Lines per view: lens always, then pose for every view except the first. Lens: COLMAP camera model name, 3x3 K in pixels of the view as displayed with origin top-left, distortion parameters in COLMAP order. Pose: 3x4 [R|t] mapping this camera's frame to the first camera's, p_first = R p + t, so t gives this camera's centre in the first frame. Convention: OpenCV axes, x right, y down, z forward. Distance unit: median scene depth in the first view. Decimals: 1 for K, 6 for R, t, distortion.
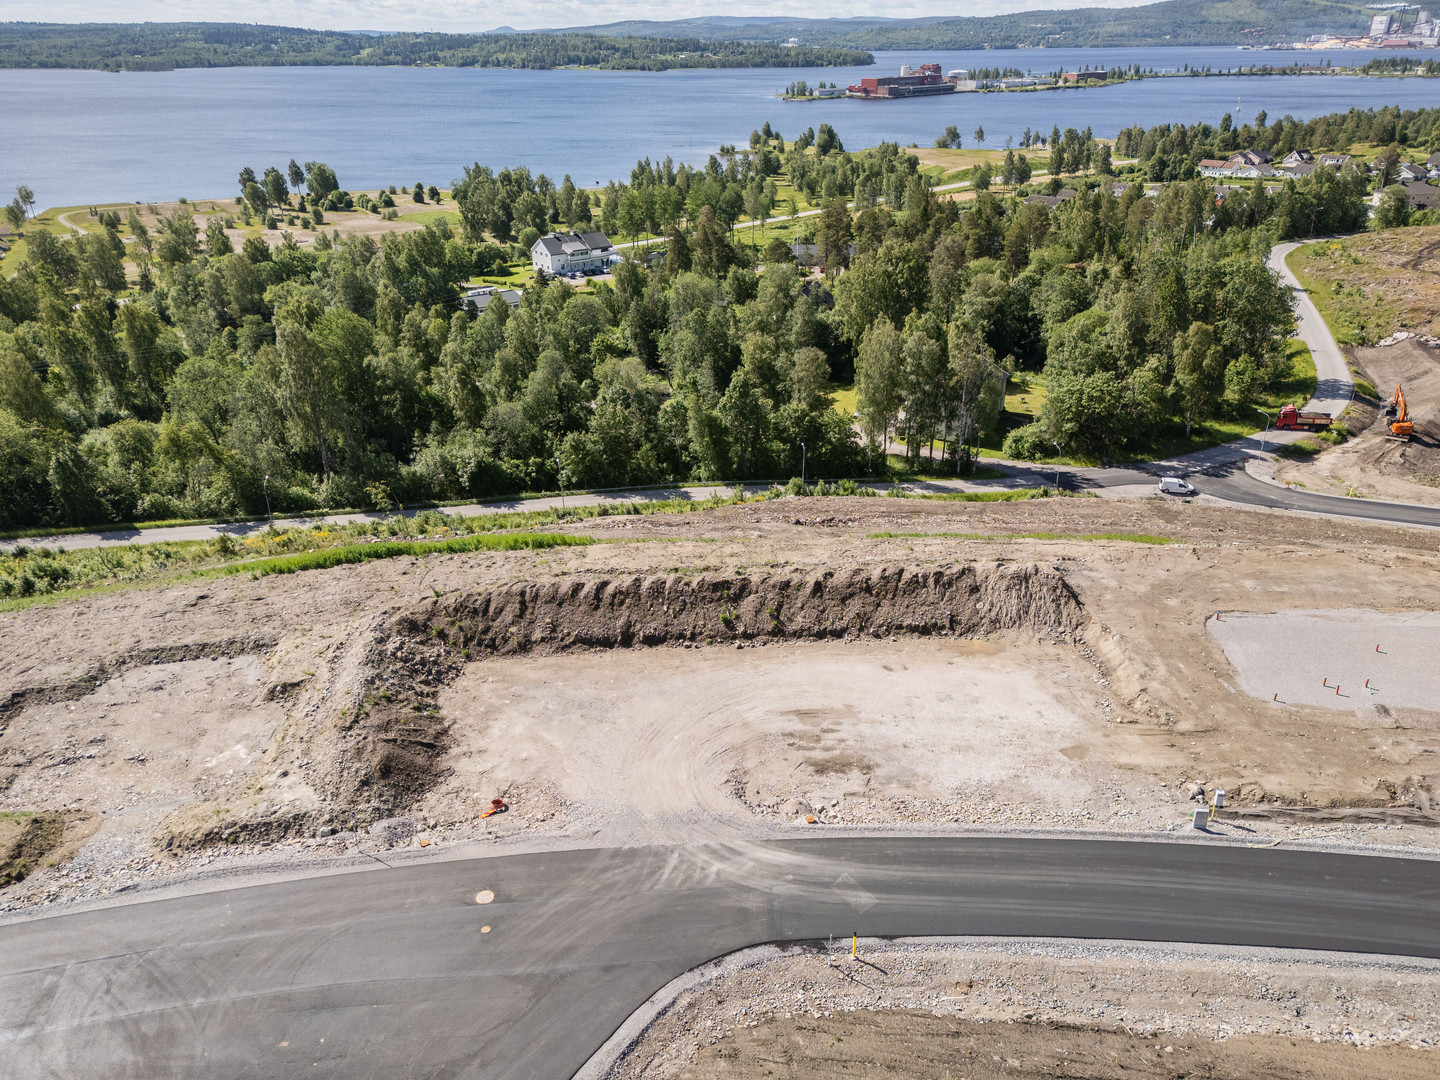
lens RADIAL K [[1070.7, 0, 742.8], [0, 1070.7, 534.5], [0, 0, 1]] dist [0.058782, -0.029400]
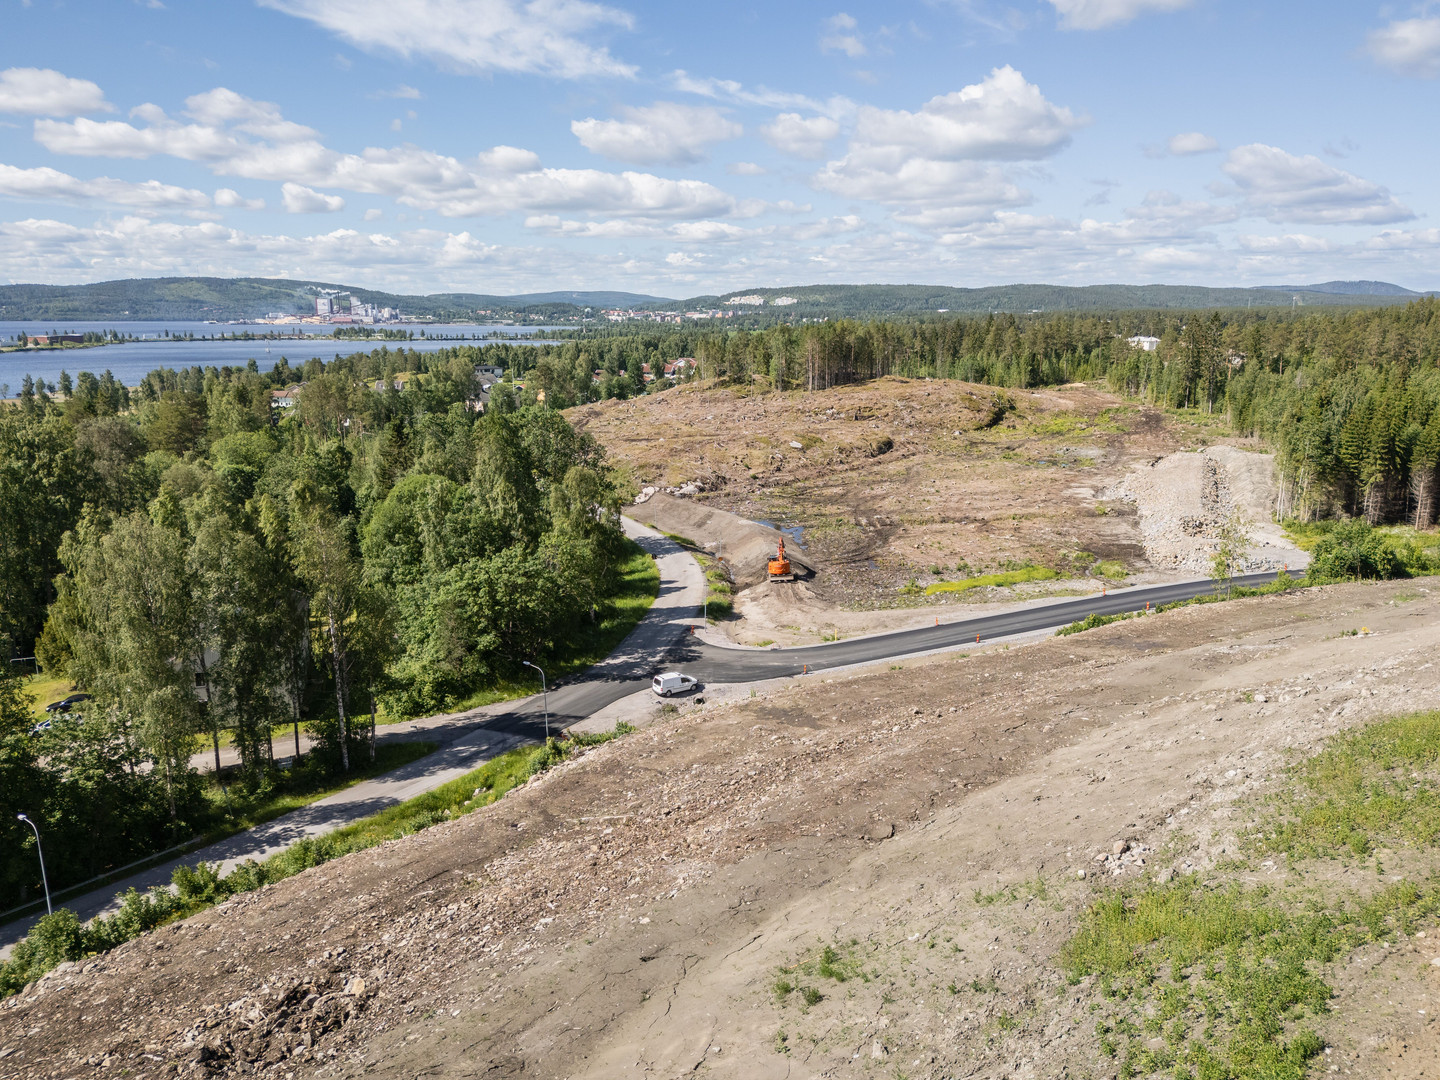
lens RADIAL K [[1070.7, 0, 731.3], [0, 1070.7, 536.2], [0, 0, 1]] dist [0.058782, -0.029400]
pose [[0.663298, -0.151545, 0.732851, -0.042320], [0.314554, 0.945032, -0.089279, -0.056649], [-0.679037, 0.289740, 0.674506, 0.470464]]
